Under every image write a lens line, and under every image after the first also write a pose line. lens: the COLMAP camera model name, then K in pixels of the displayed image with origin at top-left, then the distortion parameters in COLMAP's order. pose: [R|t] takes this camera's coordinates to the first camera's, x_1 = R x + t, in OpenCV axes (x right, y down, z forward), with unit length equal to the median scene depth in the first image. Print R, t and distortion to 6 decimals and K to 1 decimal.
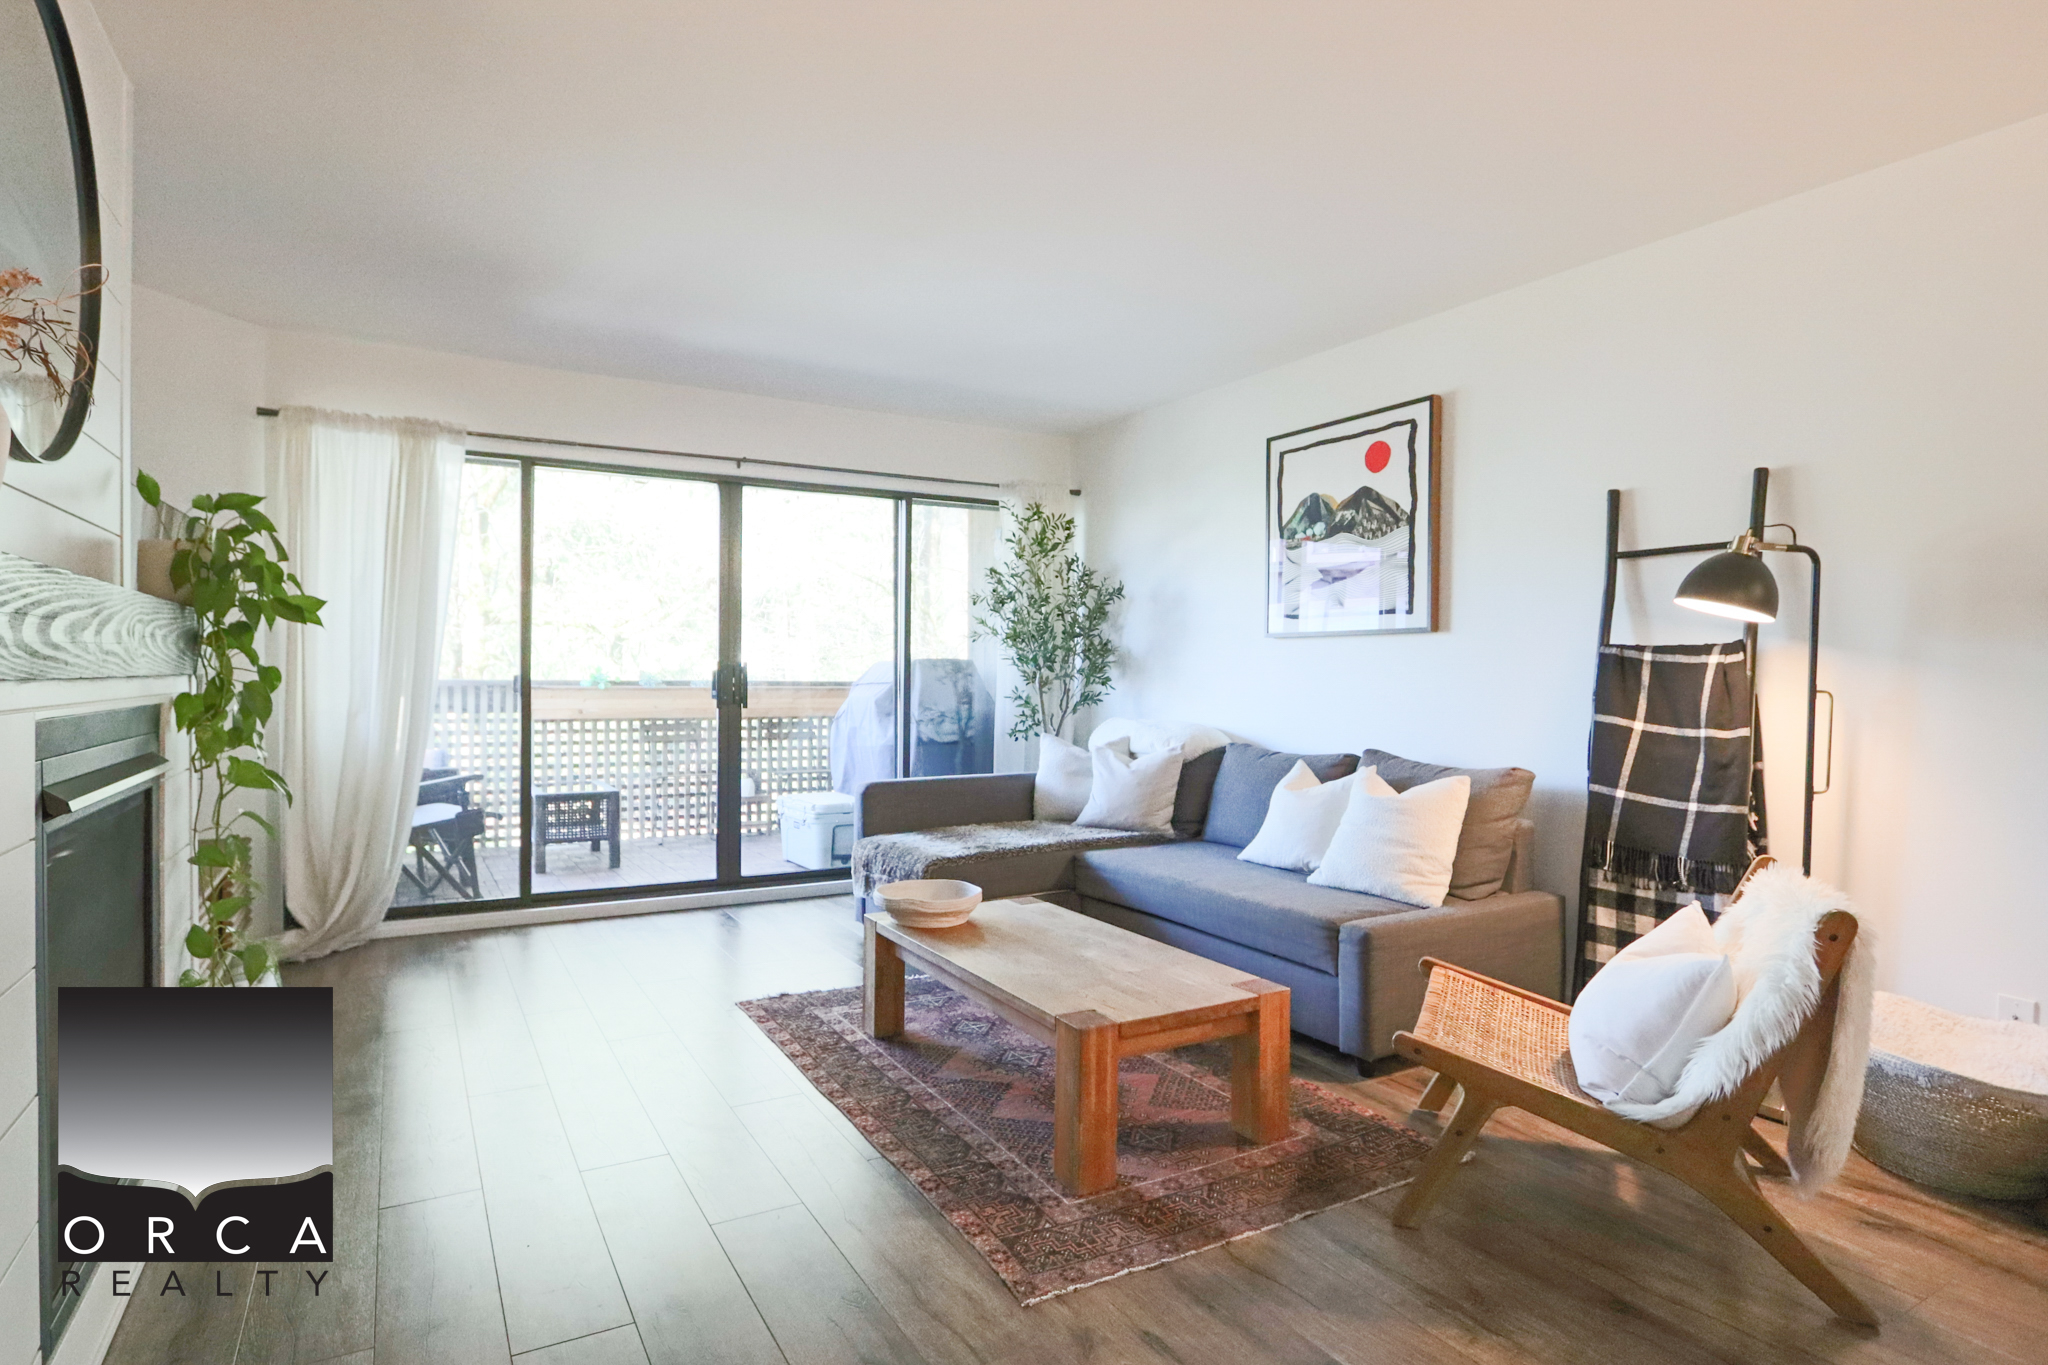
lens RADIAL K [[1047.1, 0, 1022.5], [0, 1047.1, 717.3], [0, 0, 1]] dist [-0.015749, 0.001294]
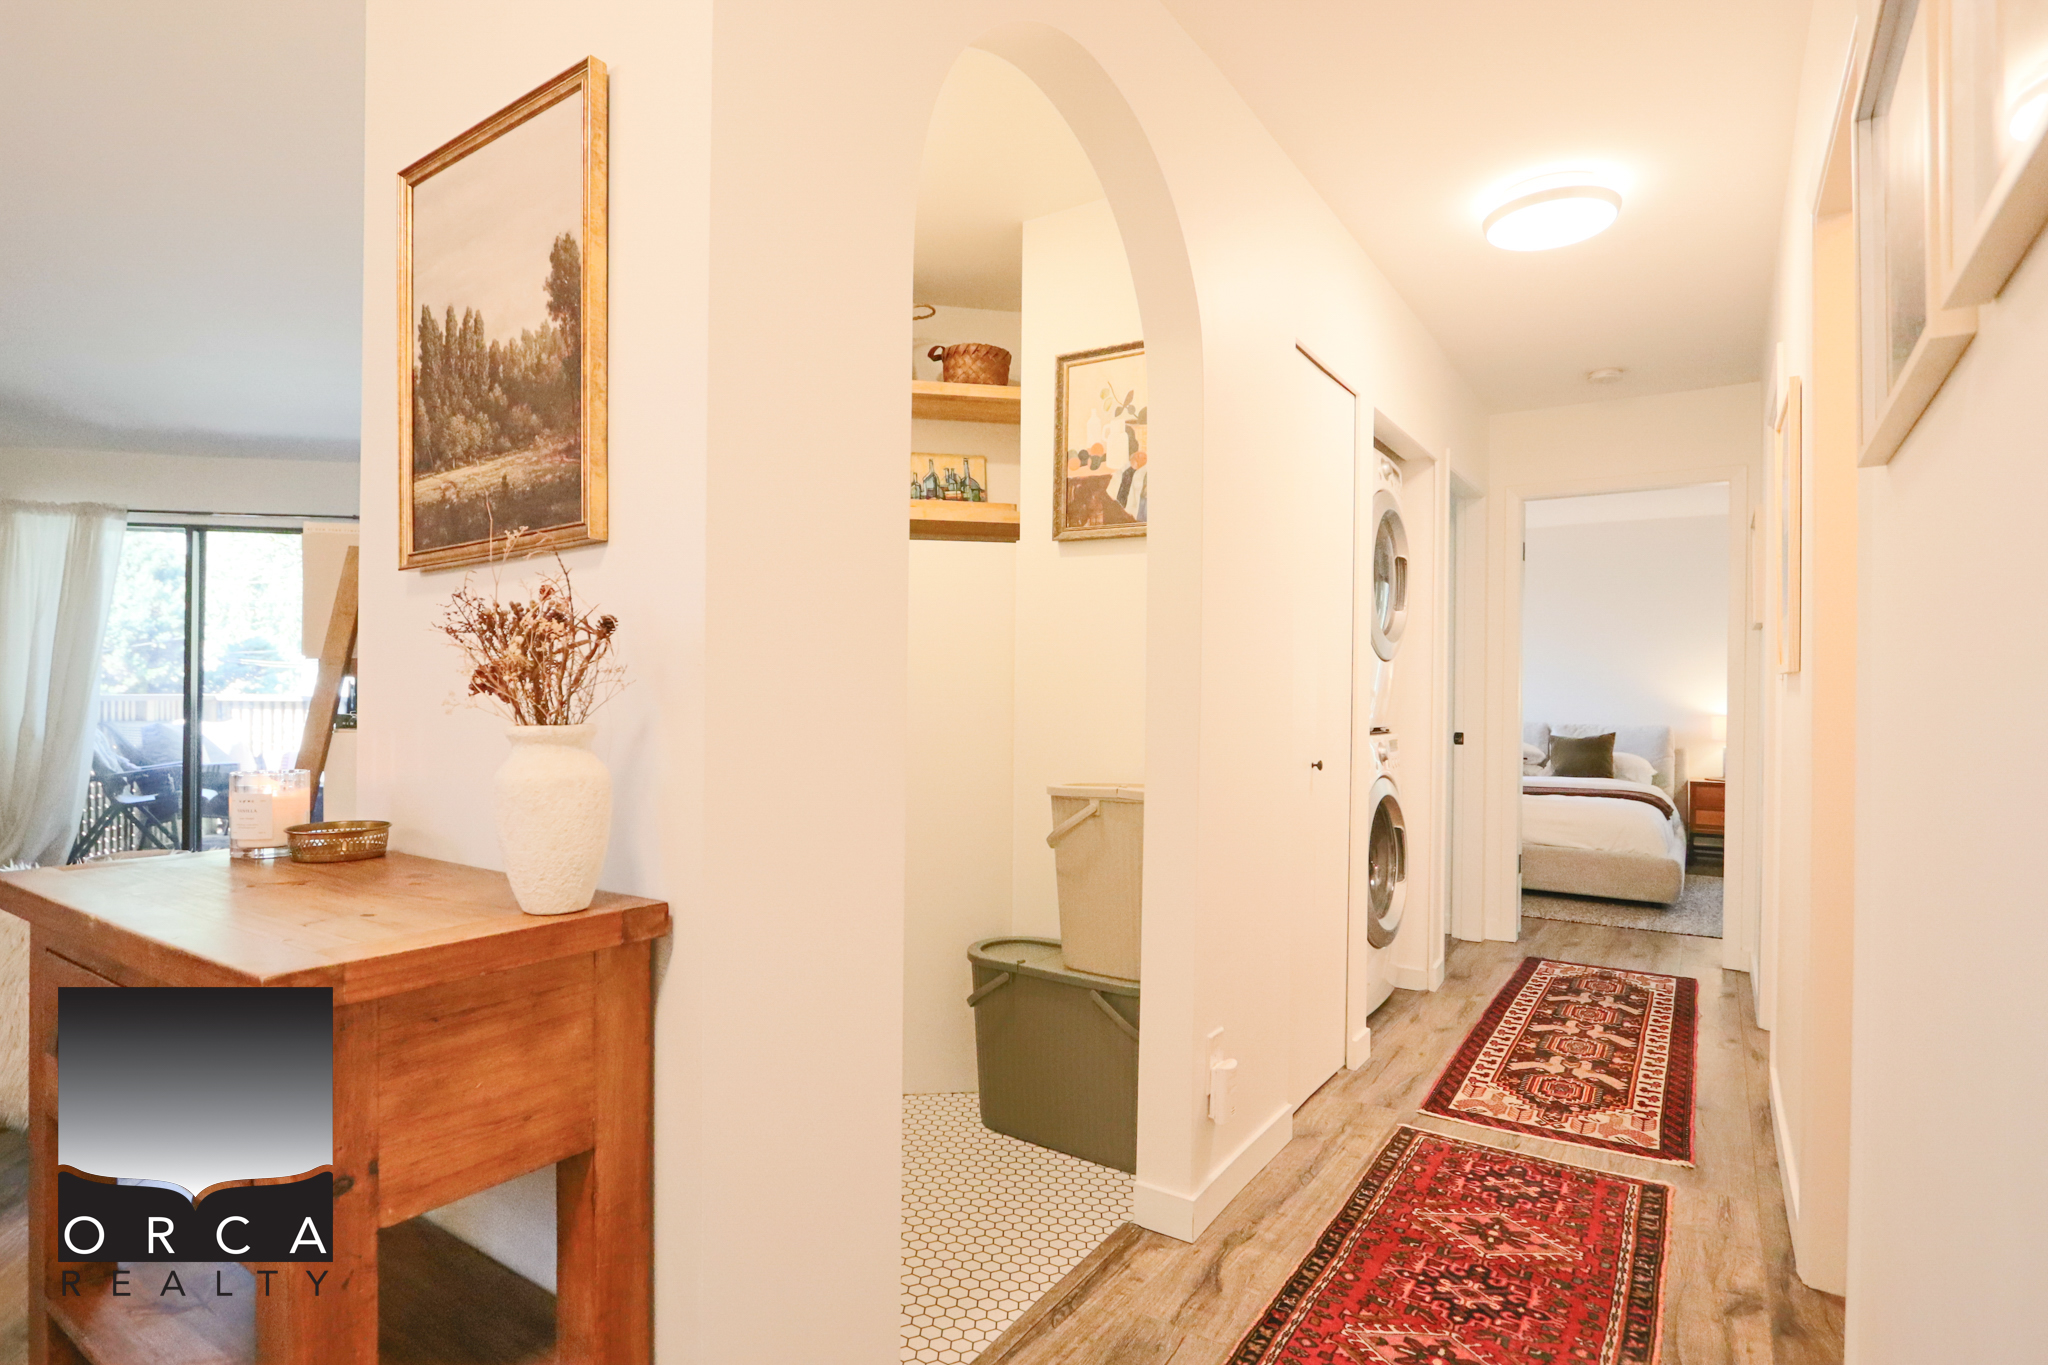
lens RADIAL K [[1047.1, 0, 997.5], [0, 1047.1, 685.2], [0, 0, 1]] dist [-0.015749, 0.001294]
pose [[0.943556, -0.010961, -0.331030, 1.051258], [-0.002140, 0.999230, -0.039187, 0.003332], [0.331205, 0.037684, 0.942806, 0.115982]]
